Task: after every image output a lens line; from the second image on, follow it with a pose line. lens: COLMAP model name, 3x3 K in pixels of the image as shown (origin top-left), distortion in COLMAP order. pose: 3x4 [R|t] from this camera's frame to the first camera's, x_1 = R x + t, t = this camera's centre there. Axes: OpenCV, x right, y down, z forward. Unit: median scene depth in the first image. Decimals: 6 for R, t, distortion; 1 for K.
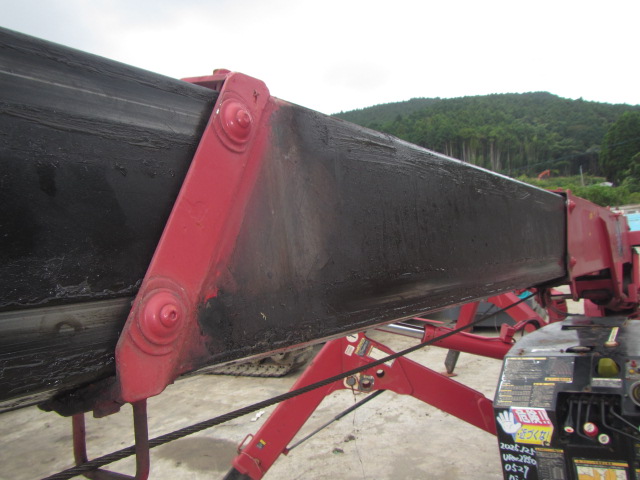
lens RADIAL K [[527.4, 0, 320.0], [0, 527.4, 240.0], [0, 0, 1]] dist [-0.019010, -0.008783]
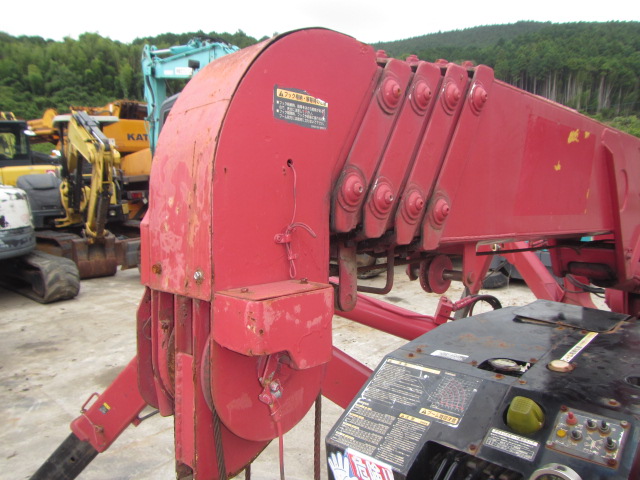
lens RADIAL K [[528.6, 0, 320.0], [0, 528.6, 240.0], [0, 0, 1]] dist [-0.014808, -0.006827]
pose [[0.984412, 0.108365, -0.138528, 0.130242], [-0.087477, 0.984978, 0.148883, 0.000499], [0.152581, -0.134444, 0.979104, 0.149204]]
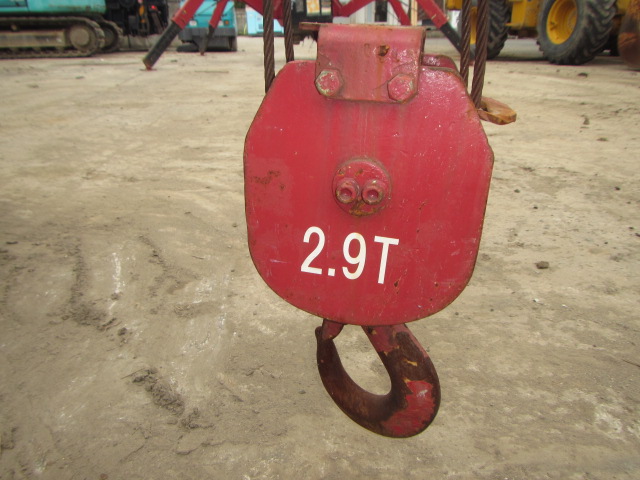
lens RADIAL K [[526.5, 0, 330.6], [0, 526.5, 239.3], [0, 0, 1]] dist [-0.013136, -0.009124]
pose [[0.780314, -0.134487, 0.610757, -0.544256], [-0.072229, 0.950688, 0.301621, 0.277672], [-0.621203, -0.279473, 0.732121, -0.660776]]
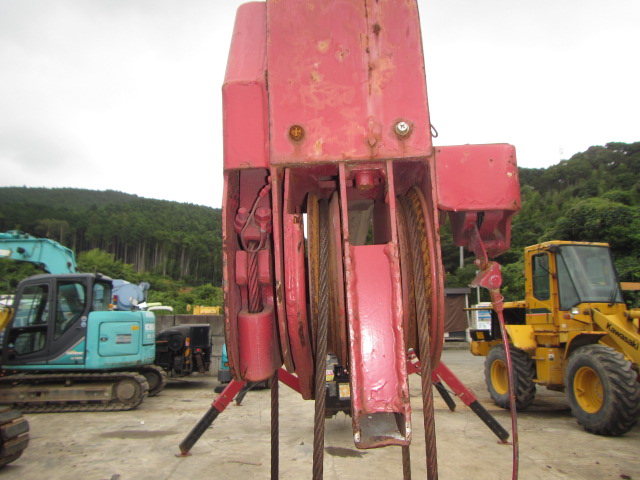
lens RADIAL K [[525.9, 0, 328.4], [0, 525.9, 236.3], [0, 0, 1]] dist [-0.005641, -0.011059]
pose [[0.818070, 0.182780, 0.545301, -0.566471], [-0.070405, 0.972850, -0.220468, 0.072568], [-0.570793, 0.141966, 0.808728, -0.669016]]
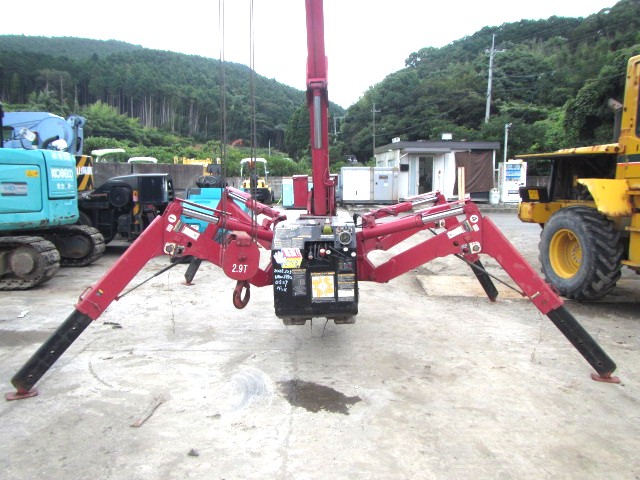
lens RADIAL K [[525.9, 0, 328.4], [0, 525.9, 236.3], [0, 0, 1]] dist [-0.005641, -0.011059]
pose [[0.829488, 0.051353, 0.556159, -0.178922], [-0.090432, 0.994974, 0.043004, 0.059549], [-0.551155, -0.085966, 0.829962, -0.210929]]
